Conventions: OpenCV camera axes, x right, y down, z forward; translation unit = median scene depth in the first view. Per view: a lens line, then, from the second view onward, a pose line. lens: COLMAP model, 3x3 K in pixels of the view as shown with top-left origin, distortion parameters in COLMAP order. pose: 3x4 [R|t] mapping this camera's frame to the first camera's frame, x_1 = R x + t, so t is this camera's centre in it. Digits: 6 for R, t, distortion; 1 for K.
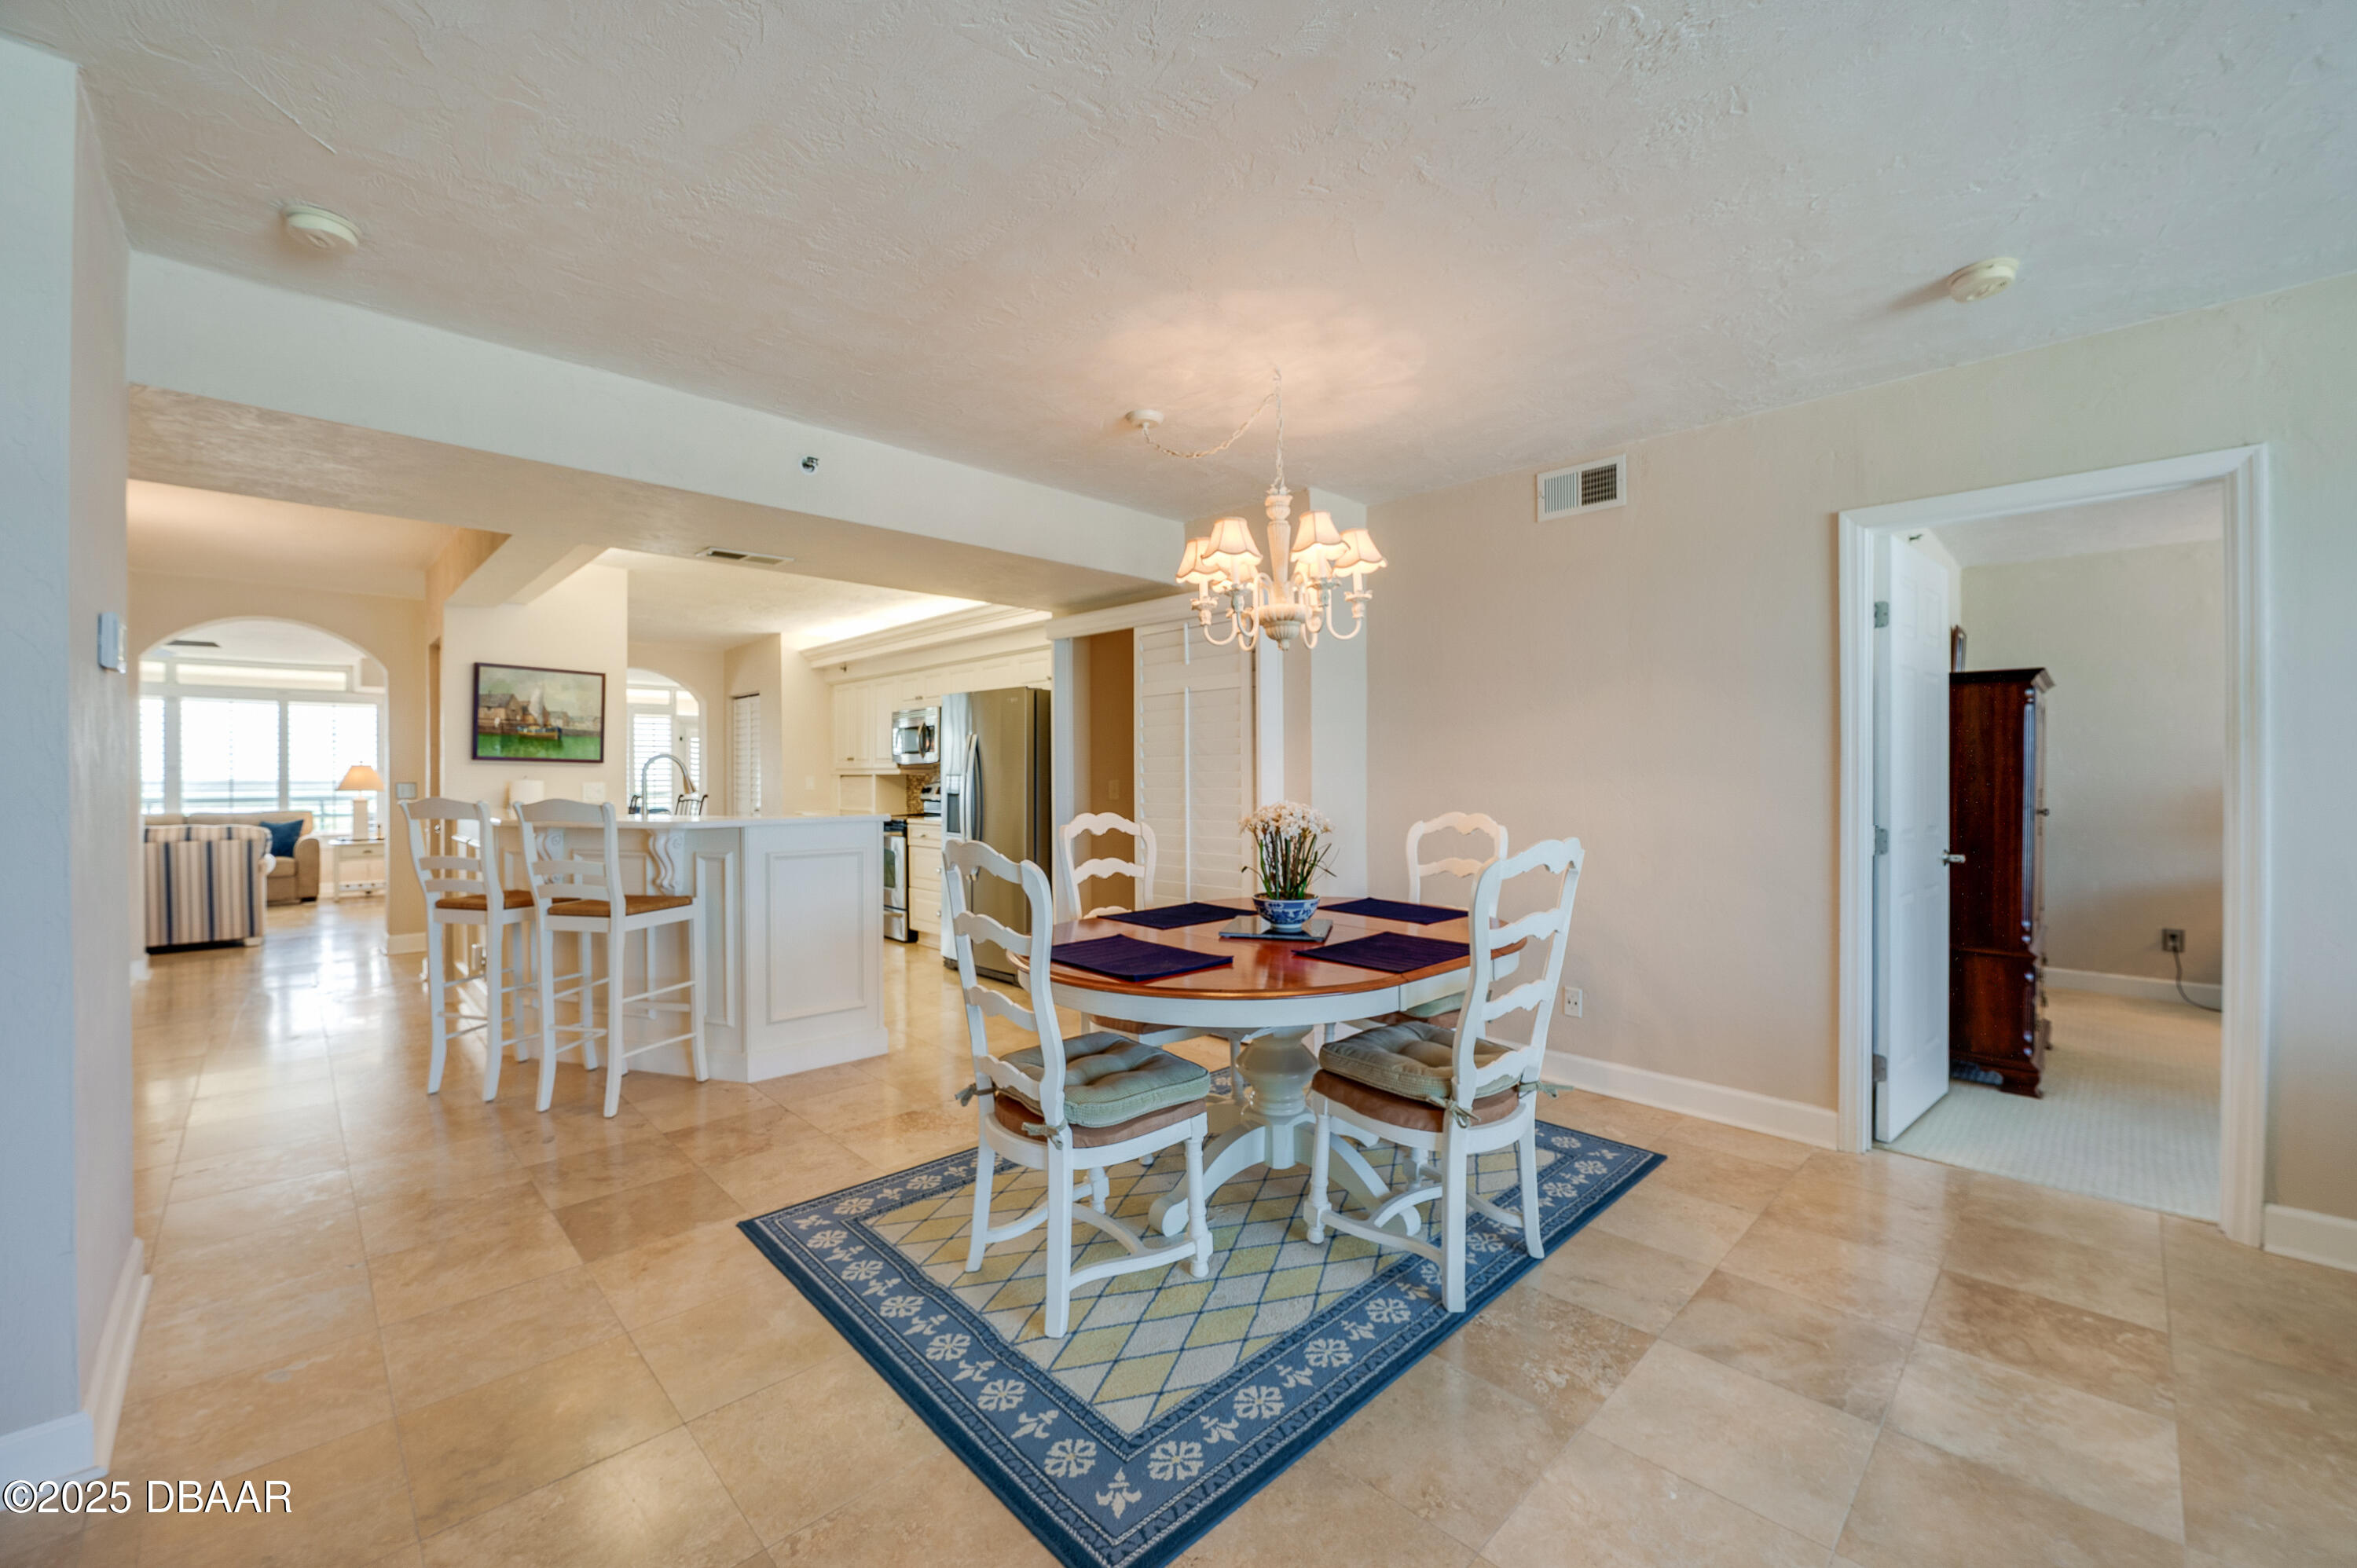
lens RADIAL K [[940.2, 0, 1183.9], [0, 940.2, 779.3], [0, 0, 1]] dist [-0.017994, 0.000379]
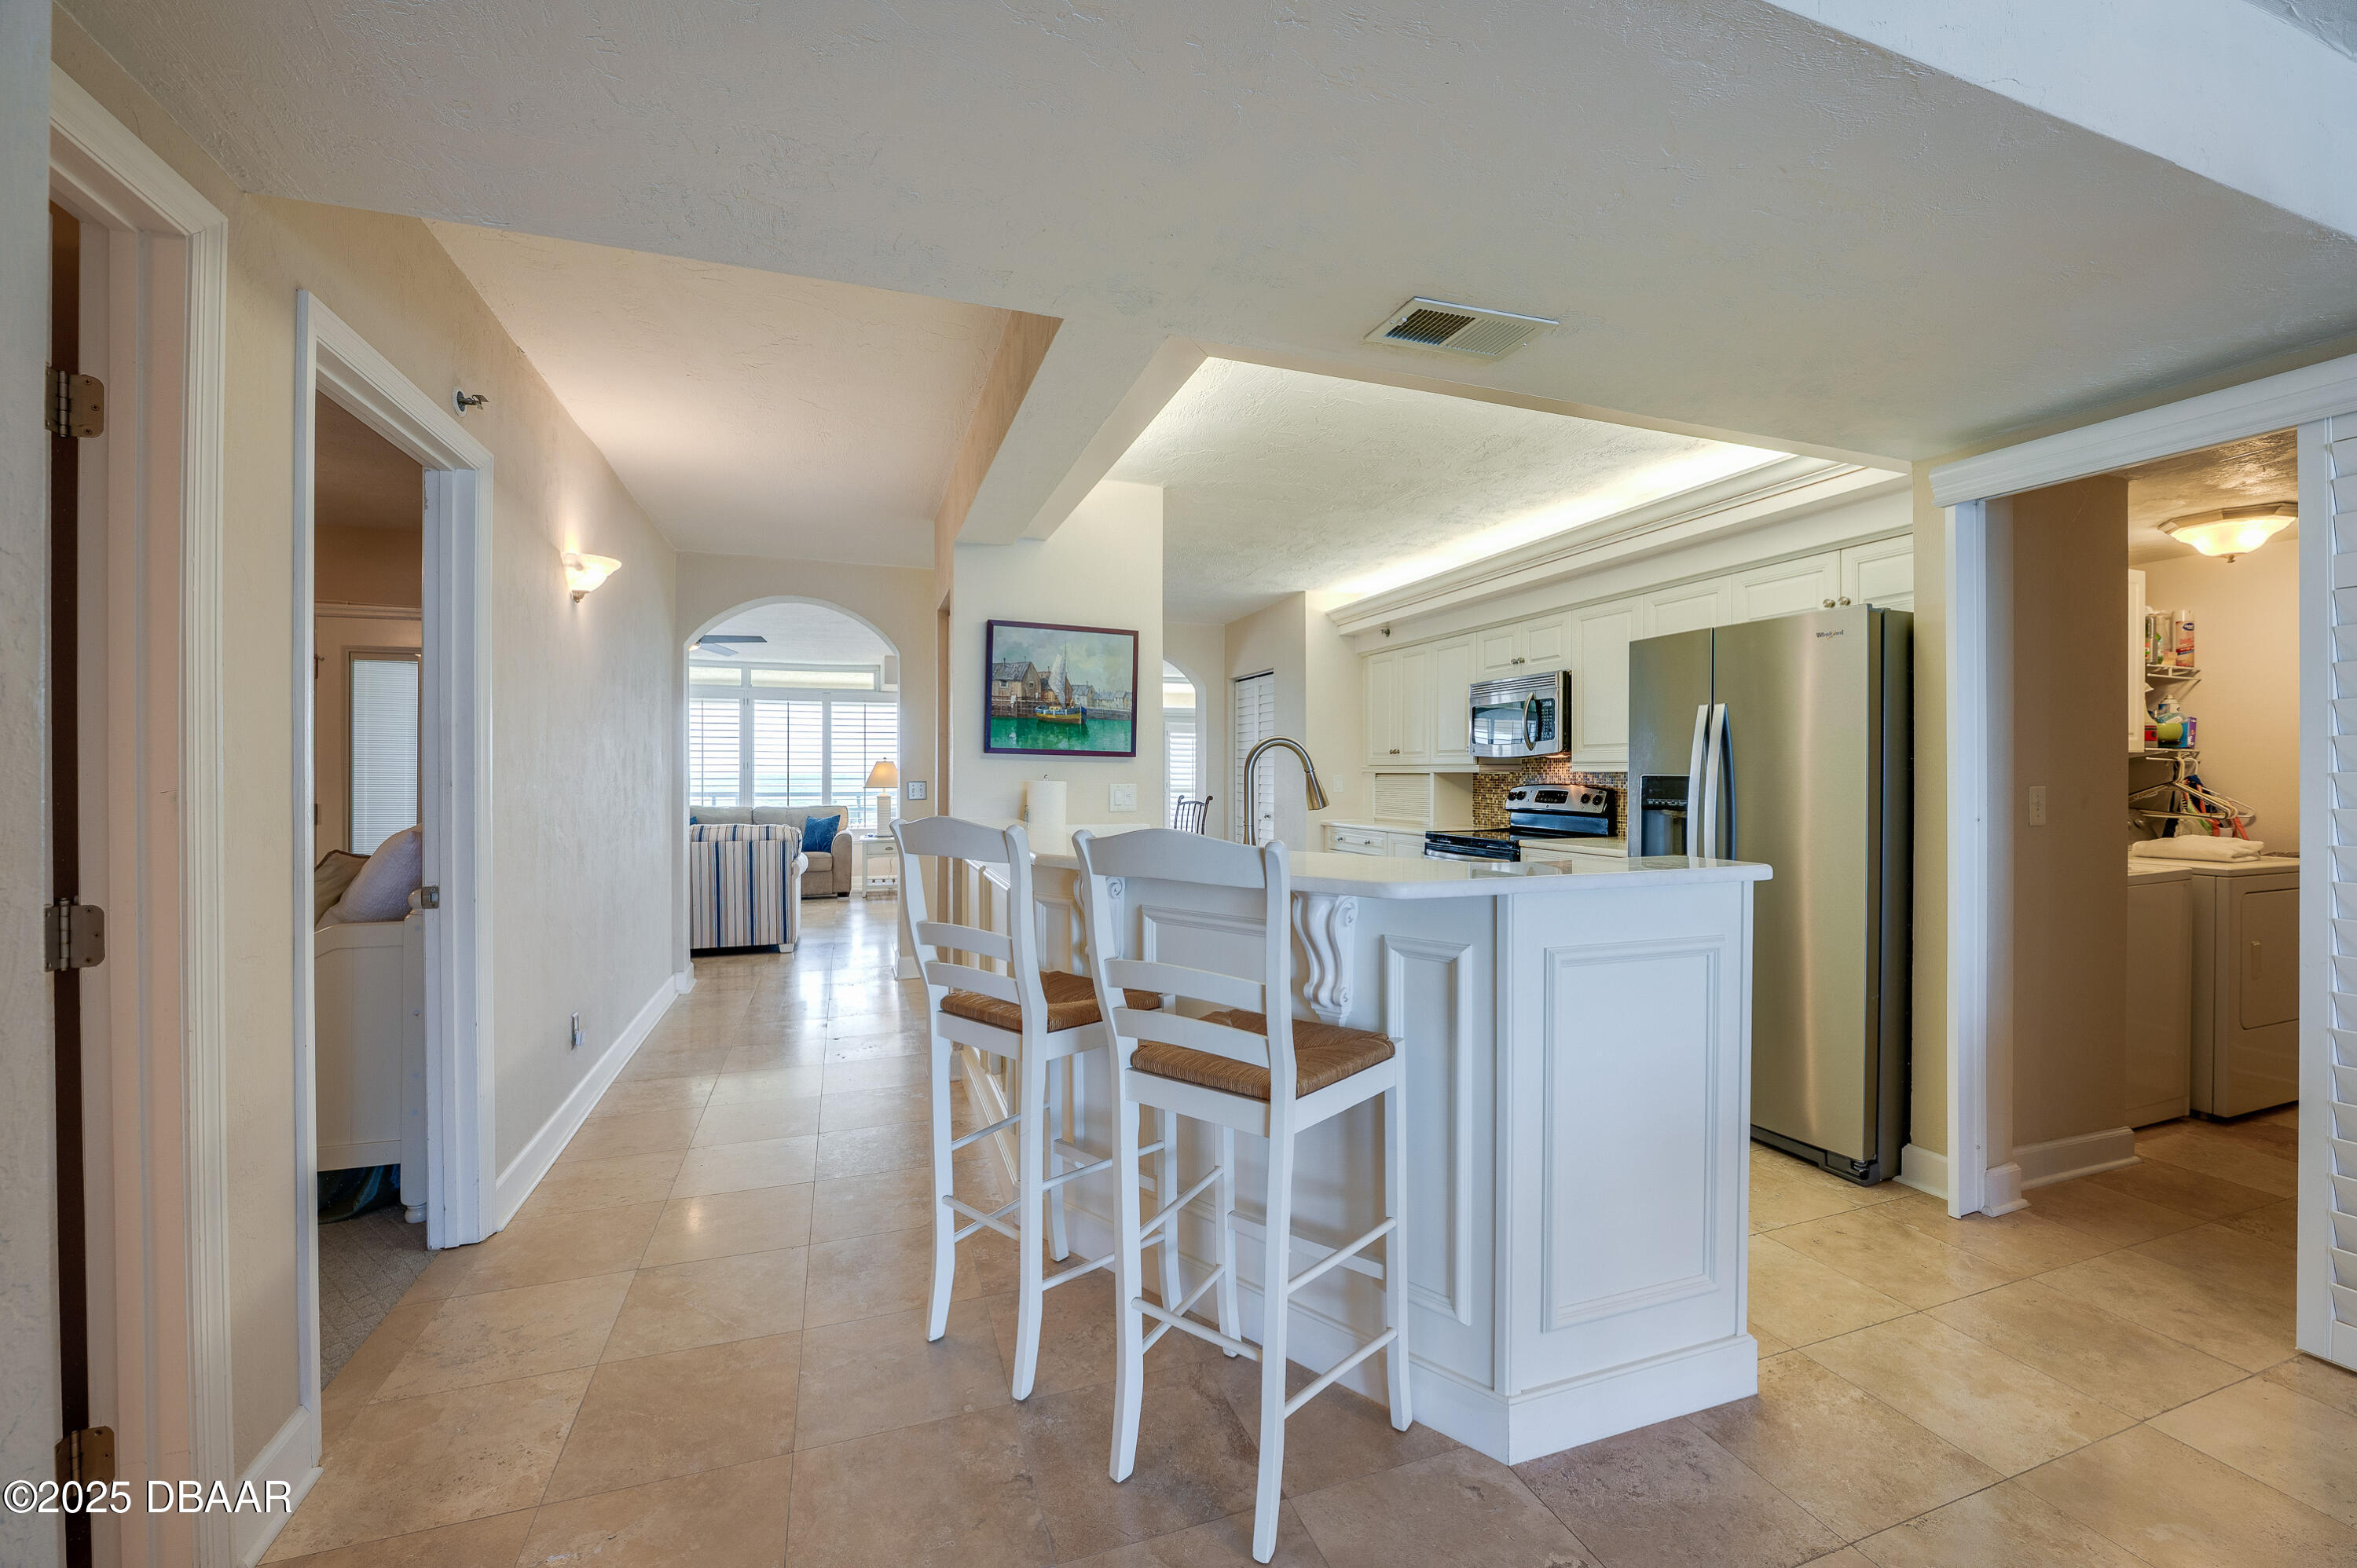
lens RADIAL K [[940.2, 0, 1177.7], [0, 940.2, 776.5], [0, 0, 1]] dist [-0.017994, 0.000379]
pose [[0.906654, 0.002945, -0.421866, -0.289159], [-0.002310, 0.999995, 0.002017, -0.003802], [0.421870, -0.000854, 0.906656, 0.361137]]
